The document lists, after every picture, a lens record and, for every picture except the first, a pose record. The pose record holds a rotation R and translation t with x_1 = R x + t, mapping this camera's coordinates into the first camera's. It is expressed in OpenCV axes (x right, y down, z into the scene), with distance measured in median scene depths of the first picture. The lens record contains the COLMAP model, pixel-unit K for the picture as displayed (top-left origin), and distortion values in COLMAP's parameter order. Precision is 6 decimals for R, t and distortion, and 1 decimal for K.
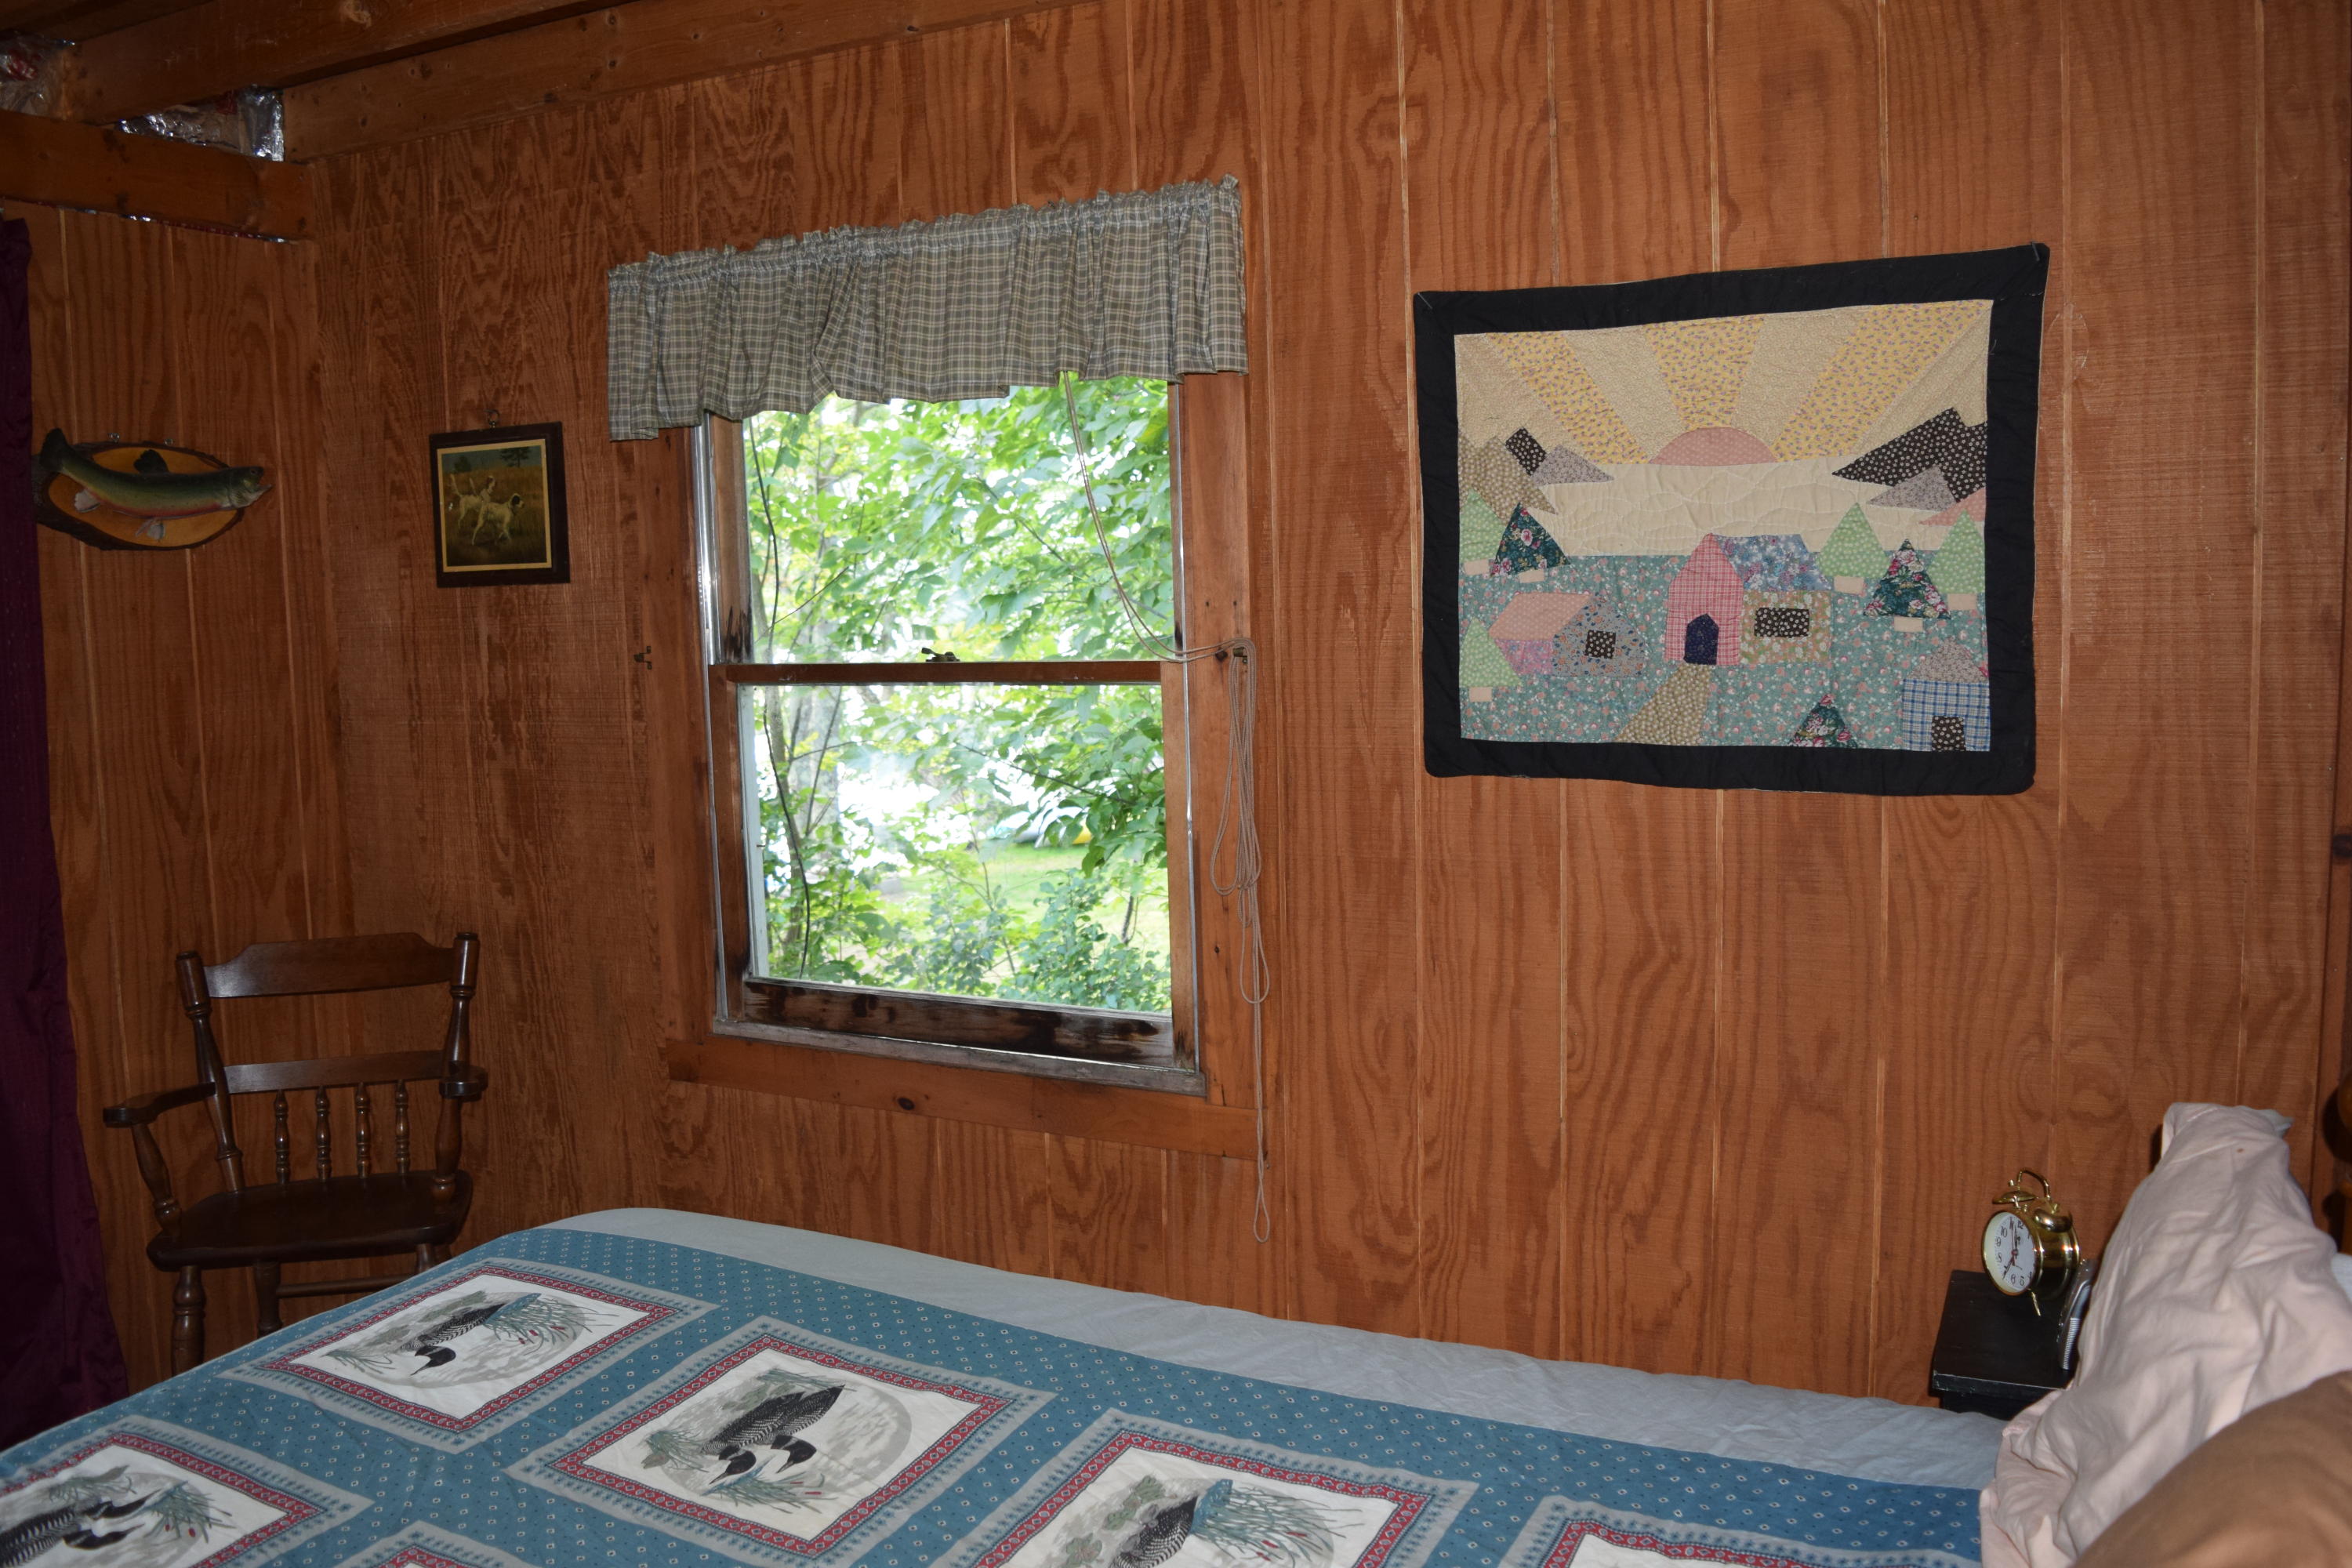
lens RADIAL K [[1865.8, 0, 1176.5], [0, 1865.8, 784.4], [0, 0, 1]] dist [-0.090038, 0.009745]
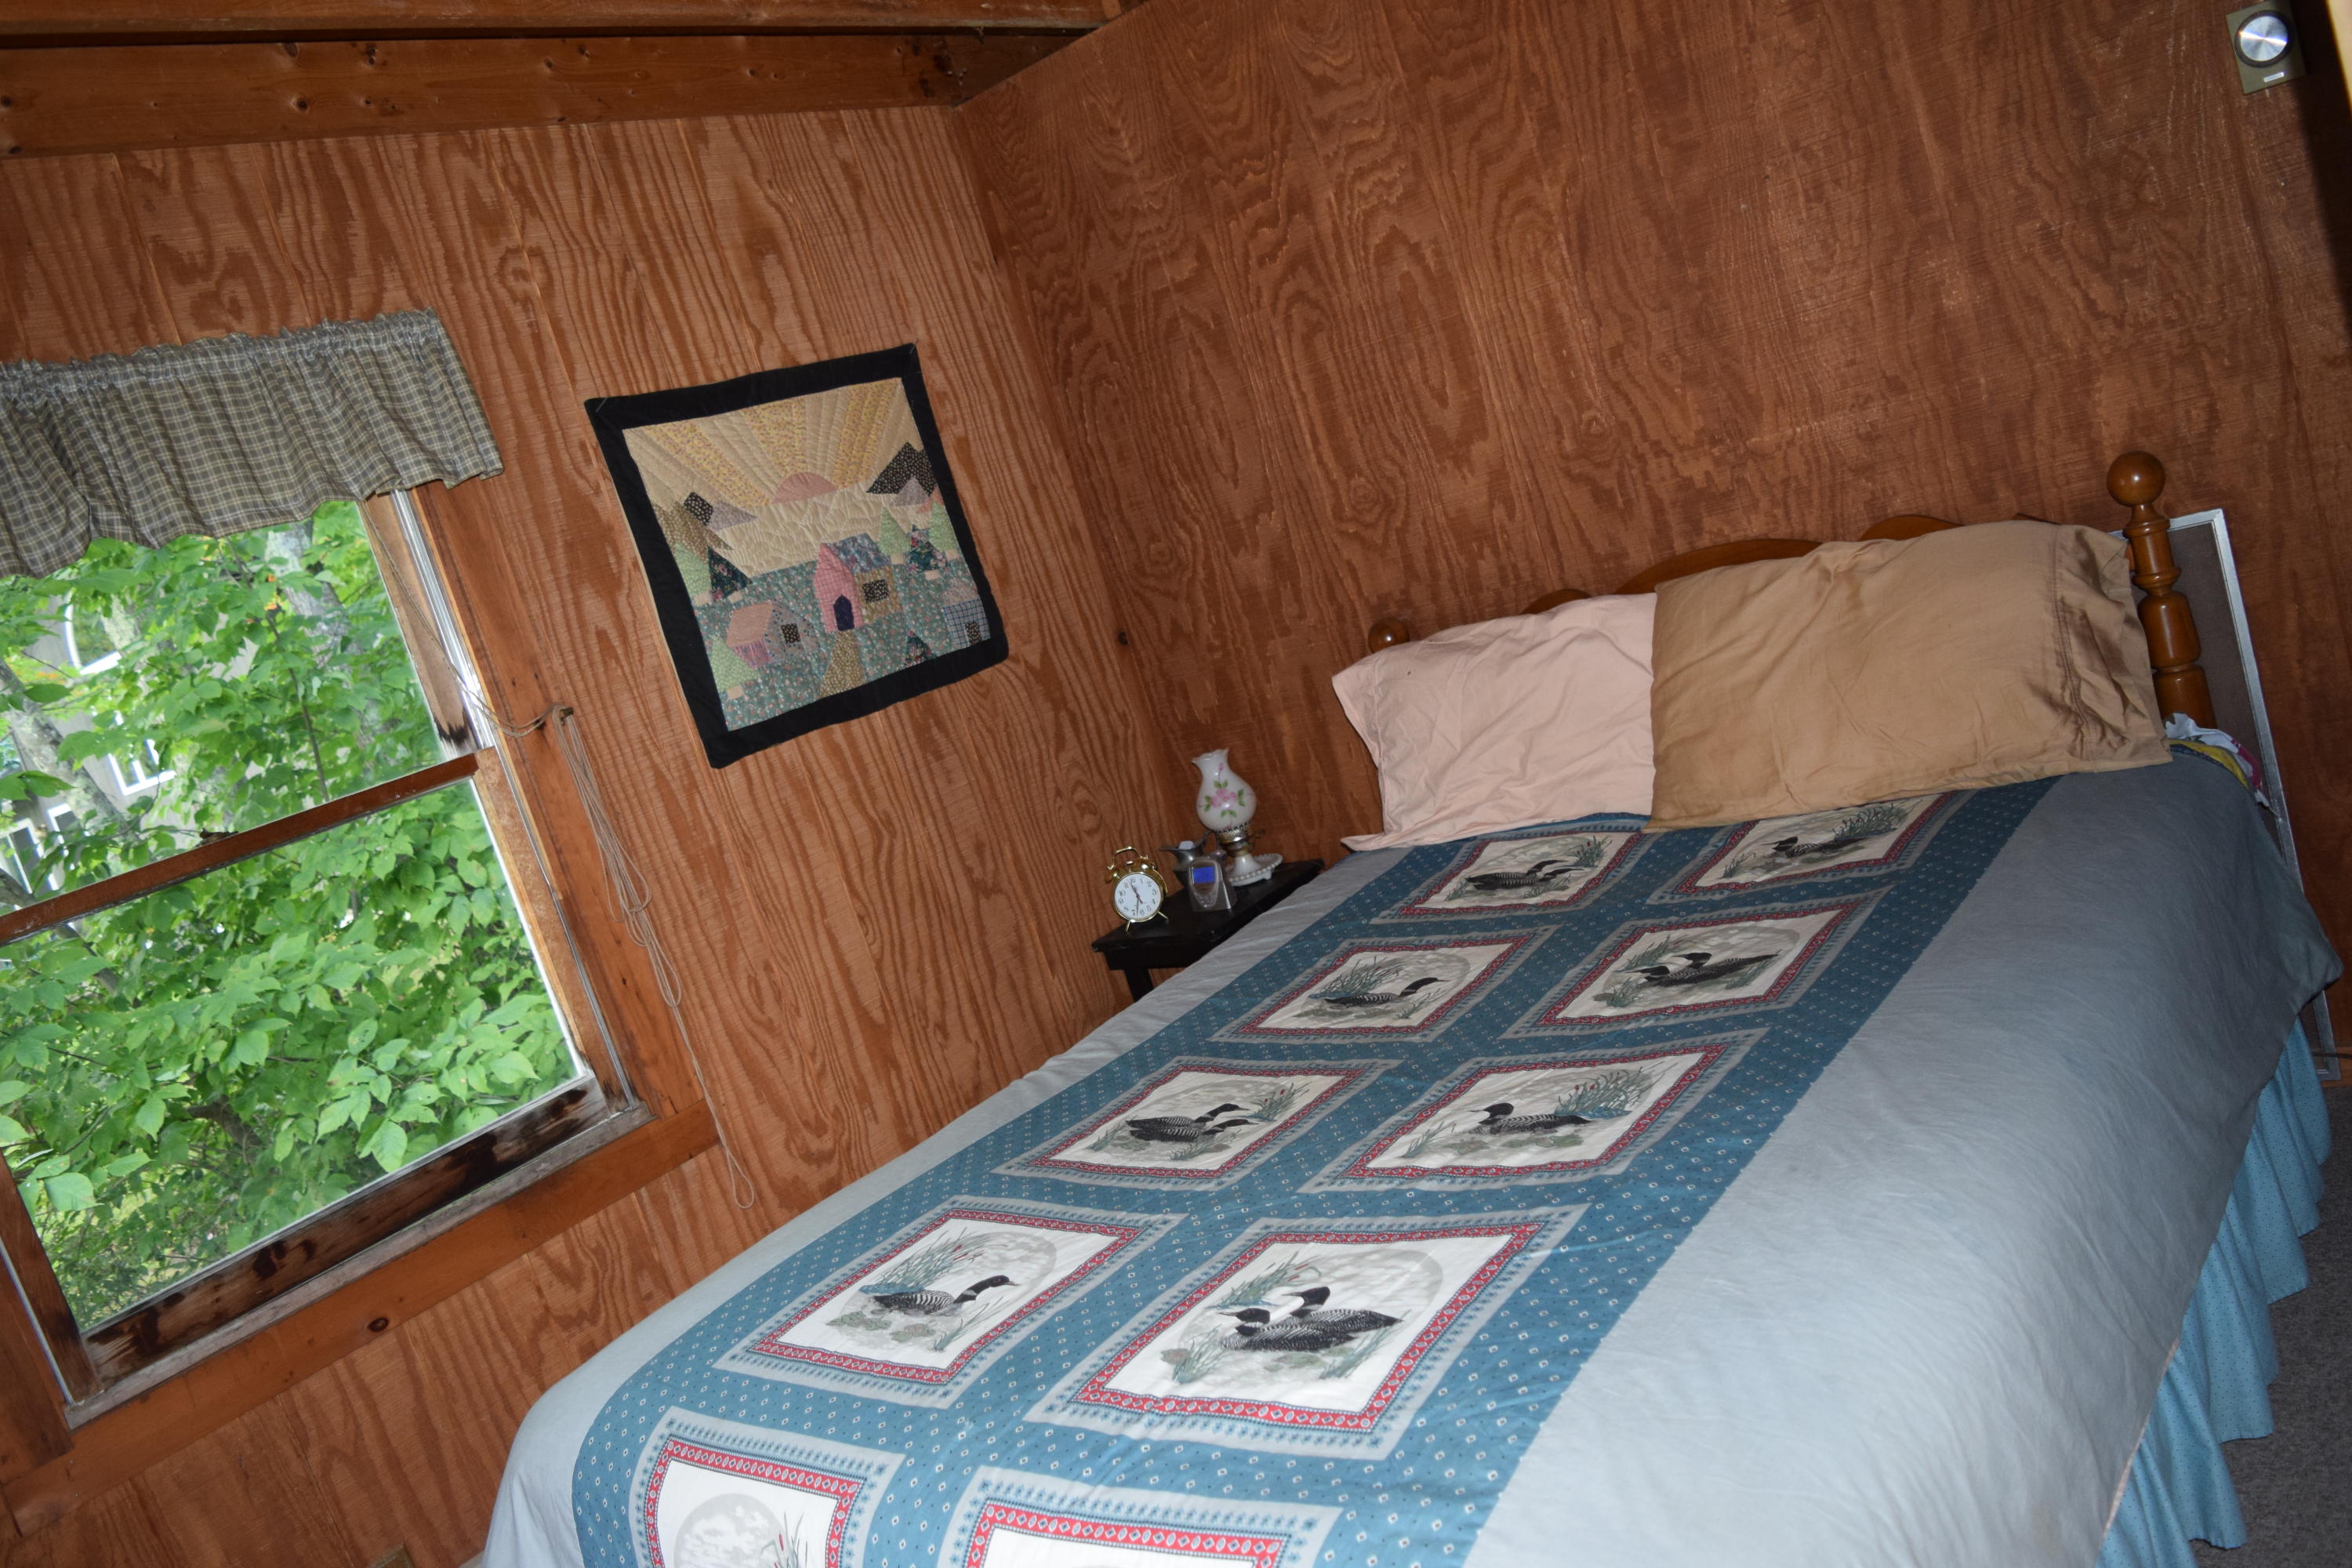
lens RADIAL K [[1865.8, 0, 1177.5], [0, 1865.8, 784.3], [0, 0, 1]] dist [-0.090038, 0.009745]
pose [[0.175190, -0.178912, 0.968142, -1.106024], [0.390874, 0.915170, 0.098393, 0.003402], [-0.903618, 0.361184, 0.230261, 0.480549]]
